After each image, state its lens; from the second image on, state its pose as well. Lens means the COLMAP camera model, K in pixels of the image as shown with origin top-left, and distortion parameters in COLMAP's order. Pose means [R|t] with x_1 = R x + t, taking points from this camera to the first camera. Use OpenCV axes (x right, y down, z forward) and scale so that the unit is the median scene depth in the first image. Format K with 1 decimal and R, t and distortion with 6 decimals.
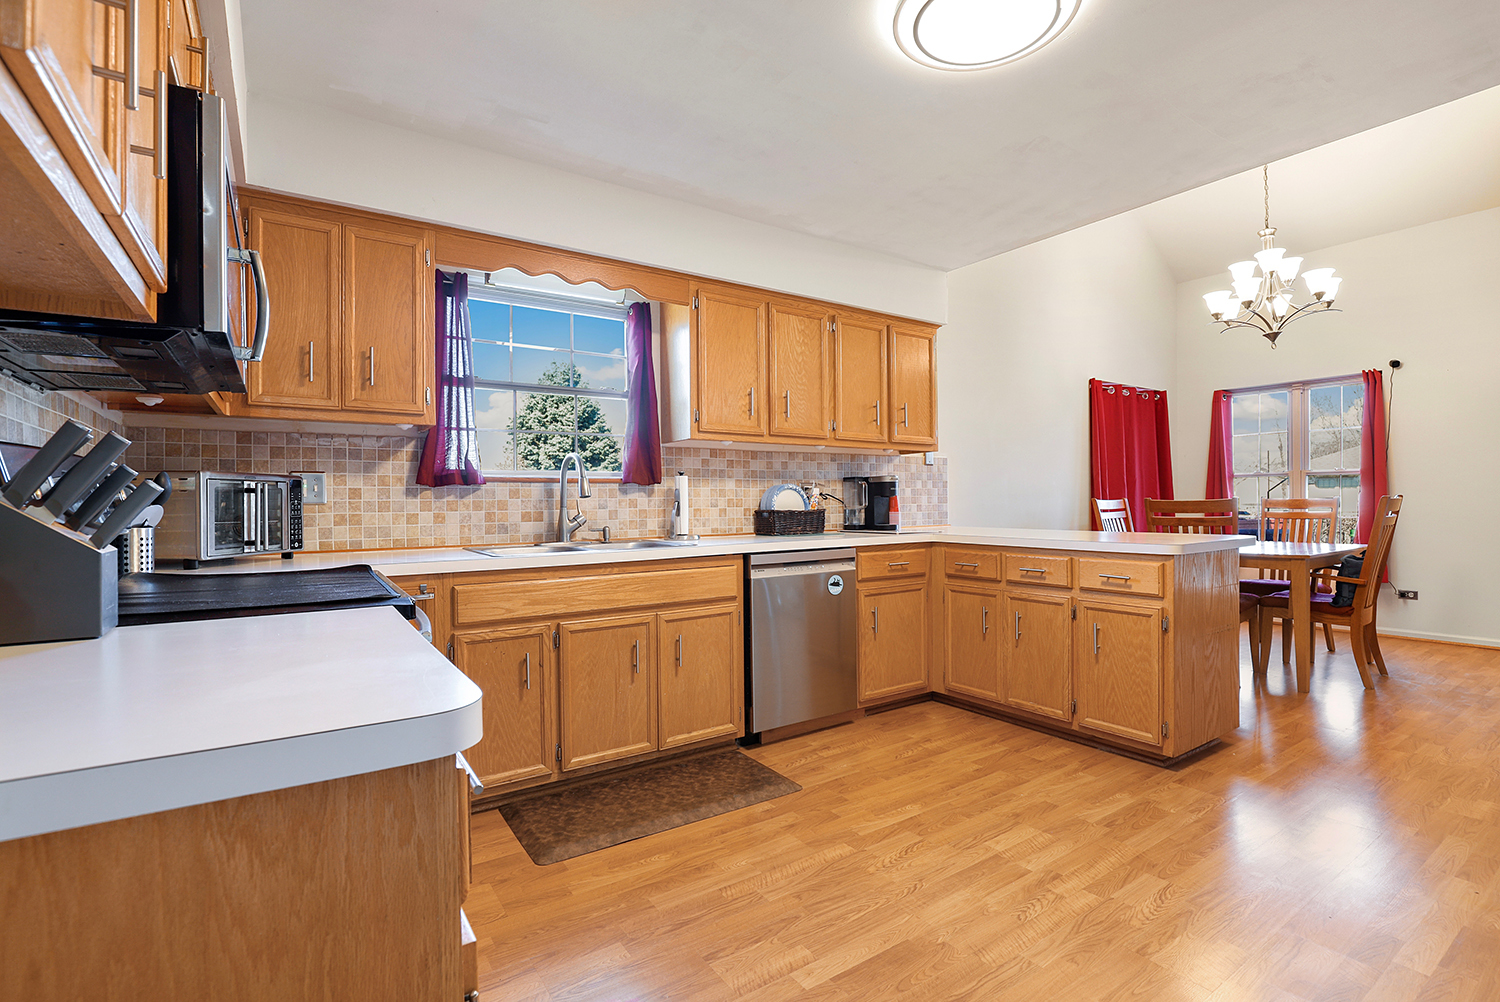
lens RADIAL K [[714.4, 0, 750.0], [0, 714.4, 501.0], [0, 0, 1]] dist [-0.032545, -0.000021]
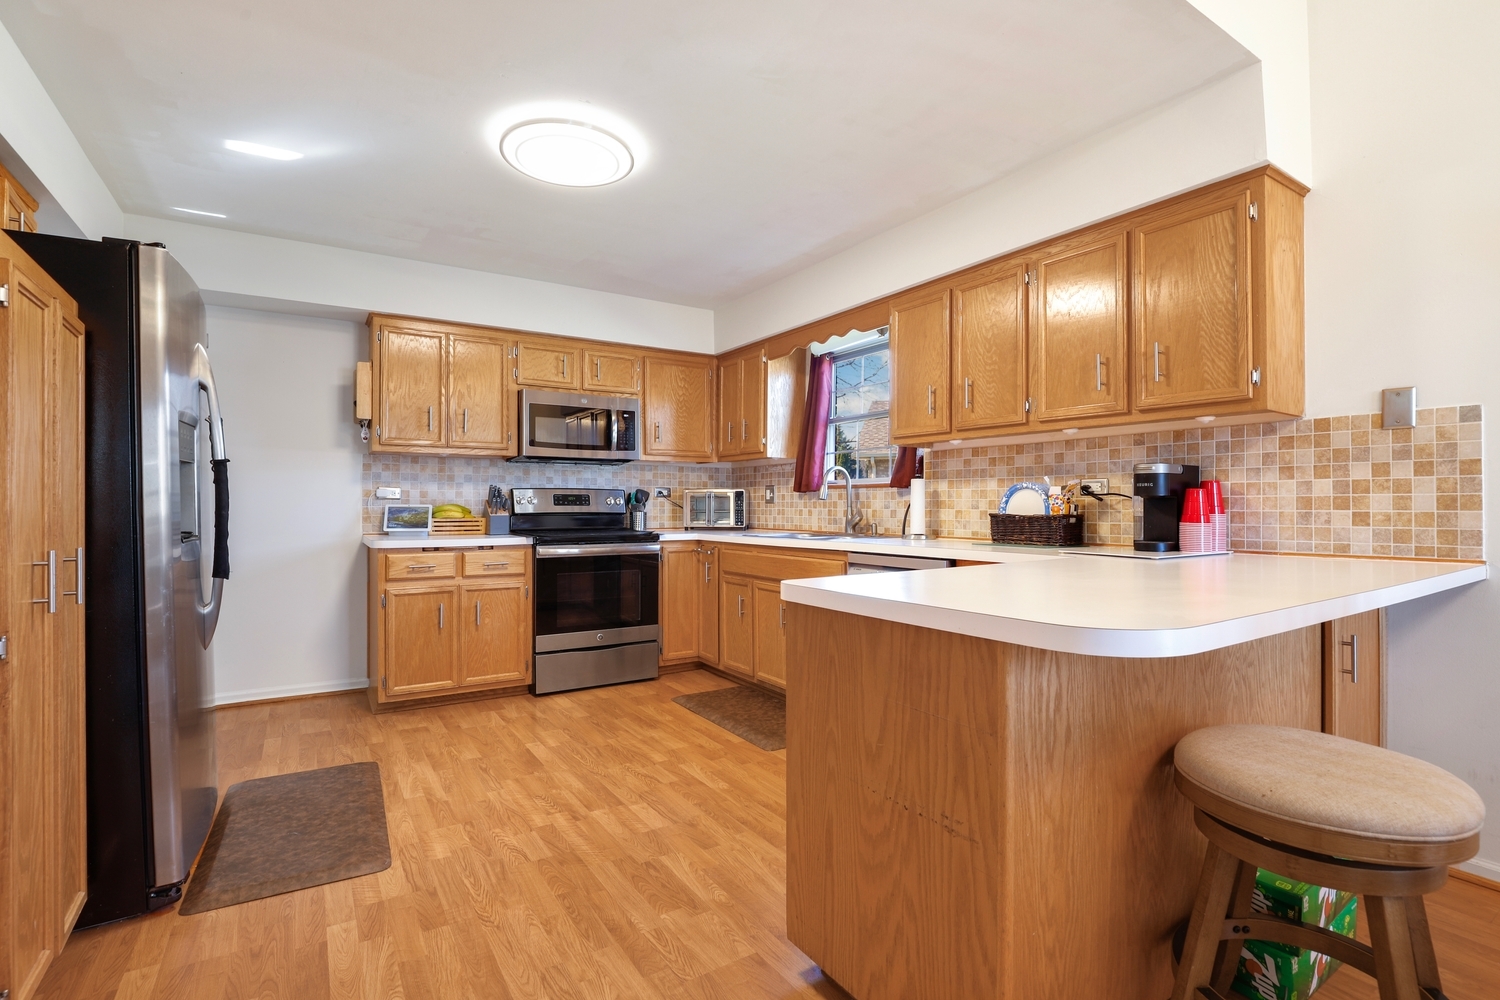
lens RADIAL K [[683.3, 0, 750.0], [0, 683.3, 500.0], [0, 0, 1]] dist [-0.050426, 0.000019]
pose [[-0.019407, 0.005044, -0.999799, 1.256167], [0.005942, 0.999970, 0.004930, -0.014038], [0.999794, -0.005845, -0.019436, 1.050180]]
